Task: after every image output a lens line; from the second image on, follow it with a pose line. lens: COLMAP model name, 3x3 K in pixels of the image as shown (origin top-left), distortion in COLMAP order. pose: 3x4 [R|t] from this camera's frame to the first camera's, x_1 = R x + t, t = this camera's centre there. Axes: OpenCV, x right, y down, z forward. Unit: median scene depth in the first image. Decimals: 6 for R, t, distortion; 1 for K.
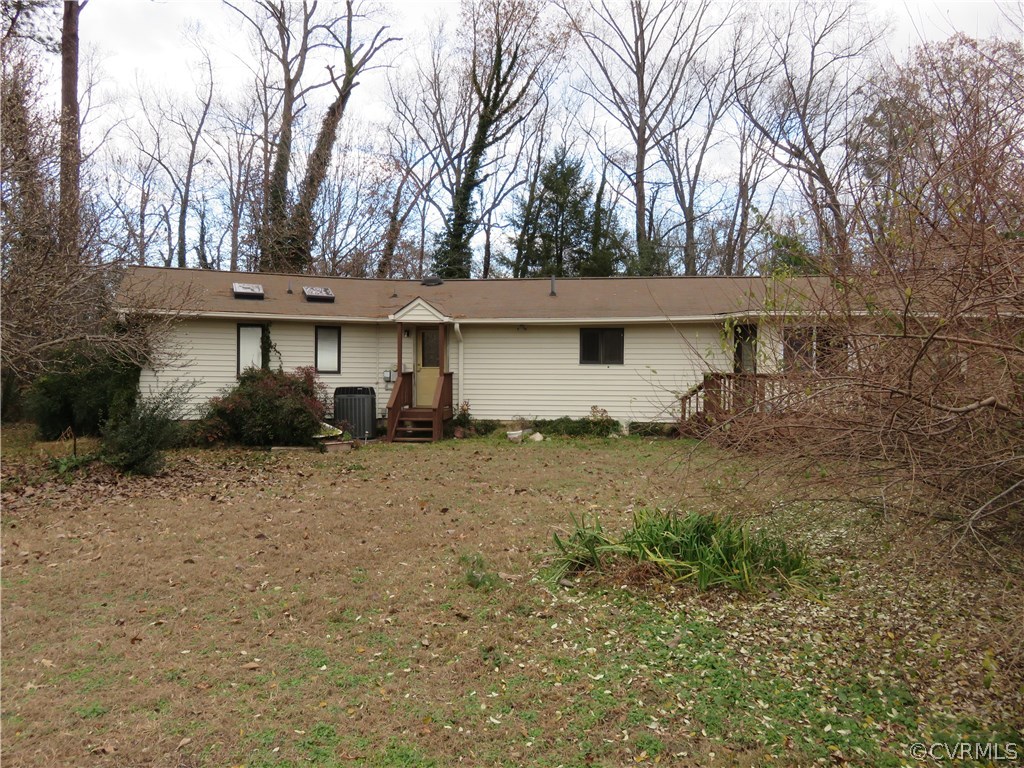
lens RADIAL K [[769.9, 0, 512.0], [0, 769.9, 384.0], [0, 0, 1]] dist [-0.008318, -0.003362]
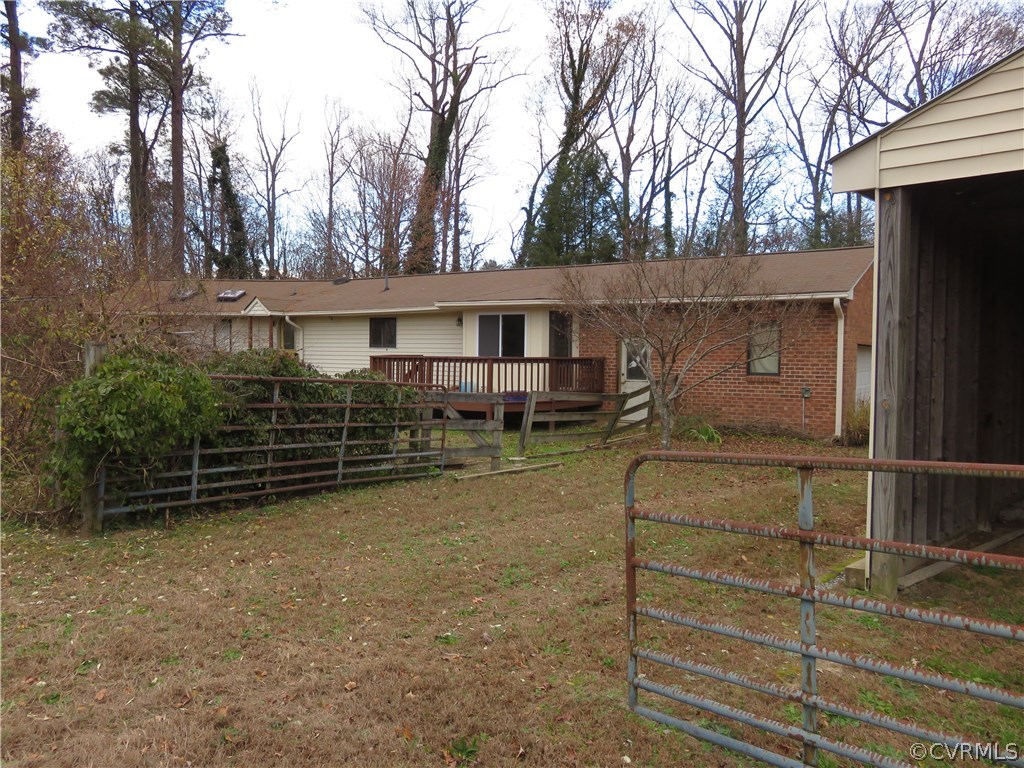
lens RADIAL K [[769.9, 0, 512.0], [0, 769.9, 384.0], [0, 0, 1]] dist [-0.008318, -0.003362]
pose [[0.892643, 0.022847, -0.450185, 0.526925], [-0.011095, 0.999526, 0.028728, -0.002874], [0.450628, -0.020649, 0.892473, -0.000258]]
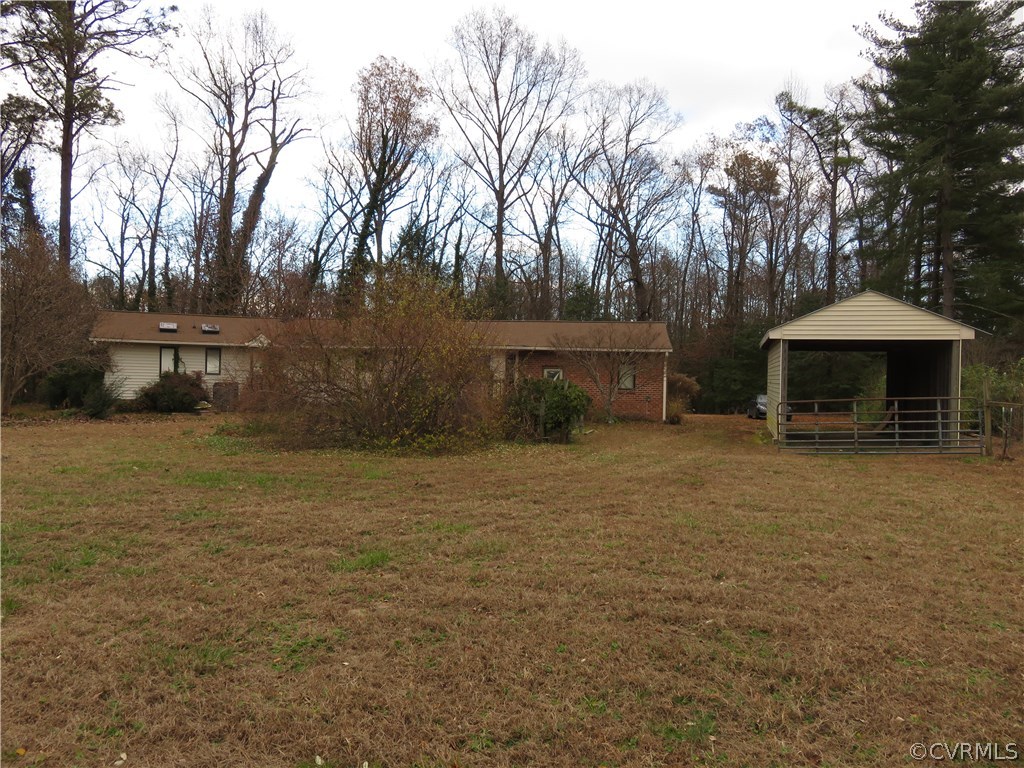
lens RADIAL K [[776.0, 0, 527.7], [0, 776.0, 382.6], [0, 0, 1]] dist [-0.007948, -0.009369]
pose [[0.999584, 0.011784, 0.026307, 0.273689], [-0.011727, 0.999929, -0.002318, 0.000129], [-0.026333, 0.002009, 0.999651, -0.500842]]
